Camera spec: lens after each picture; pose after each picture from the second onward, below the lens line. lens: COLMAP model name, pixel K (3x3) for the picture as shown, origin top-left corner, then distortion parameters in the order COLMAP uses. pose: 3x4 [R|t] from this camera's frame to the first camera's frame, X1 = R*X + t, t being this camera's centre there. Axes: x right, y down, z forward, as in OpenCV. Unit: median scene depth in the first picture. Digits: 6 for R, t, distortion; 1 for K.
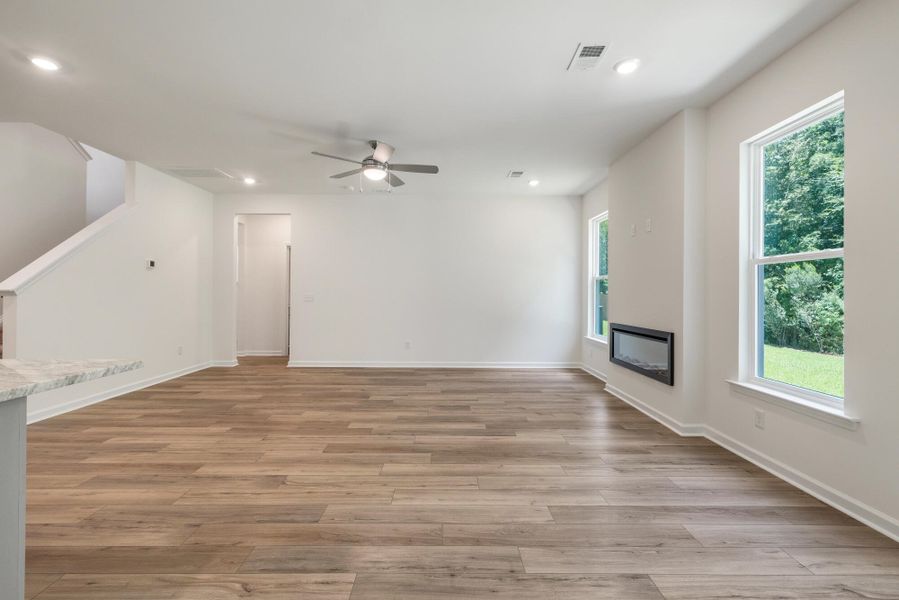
lens RADIAL K [[401.7, 0, 446.9], [0, 401.7, 291.3], [0, 0, 1]] dist [0.000406, -0.000175]
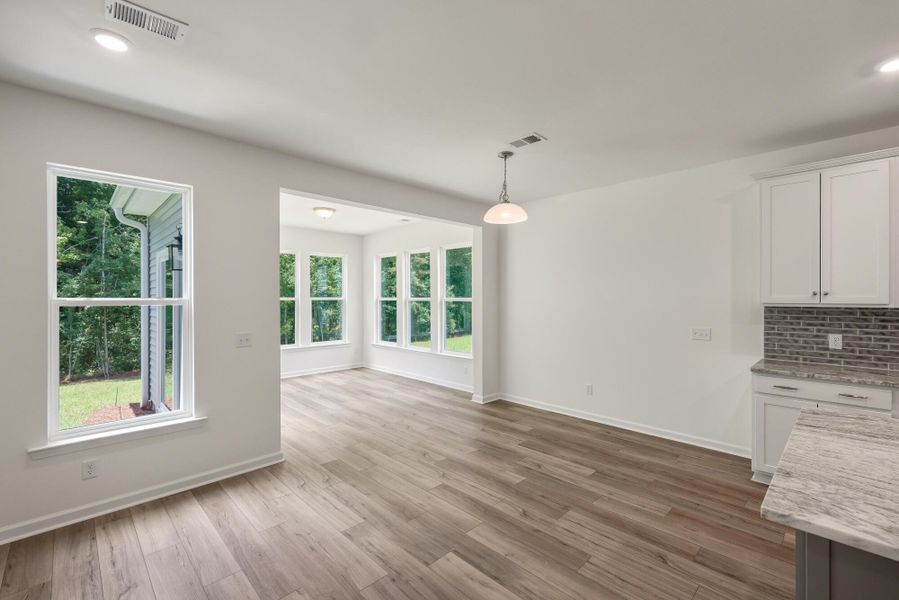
lens RADIAL K [[392.3, 0, 449.5], [0, 392.3, 300.0], [0, 0, 1]] dist [-0.000902, -0.000107]
pose [[-0.695394, -0.008189, 0.718582, -0.456064], [-0.006394, 0.999966, 0.005209, -0.090962], [-0.718600, -0.000972, -0.695423, 0.966430]]
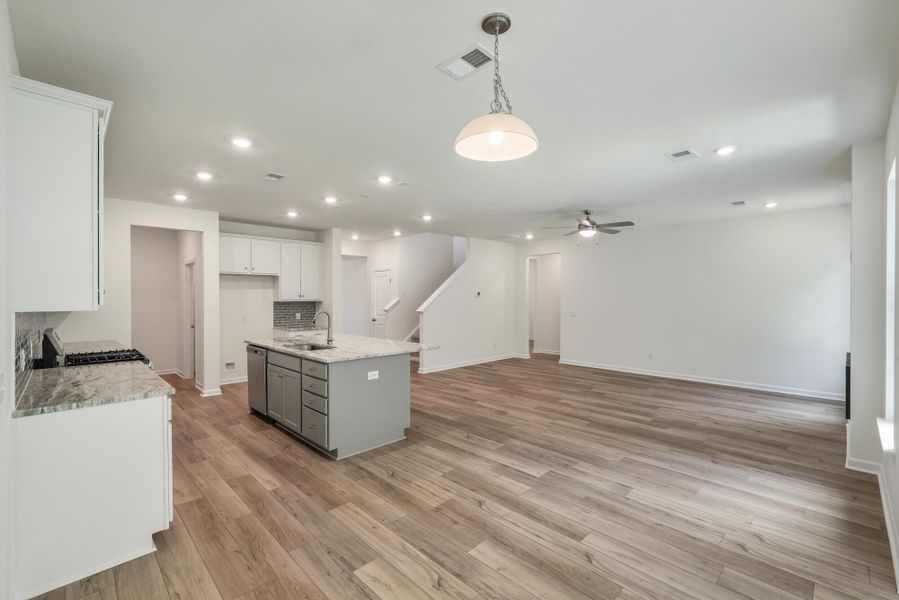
lens RADIAL K [[392.3, 0, 449.5], [0, 392.3, 300.0], [0, 0, 1]] dist [-0.000902, -0.000107]
pose [[0.696283, -0.000612, -0.717767, 0.669974], [0.008396, 0.999938, 0.007292, -0.091973], [0.717719, -0.011103, 0.696245, -0.460980]]
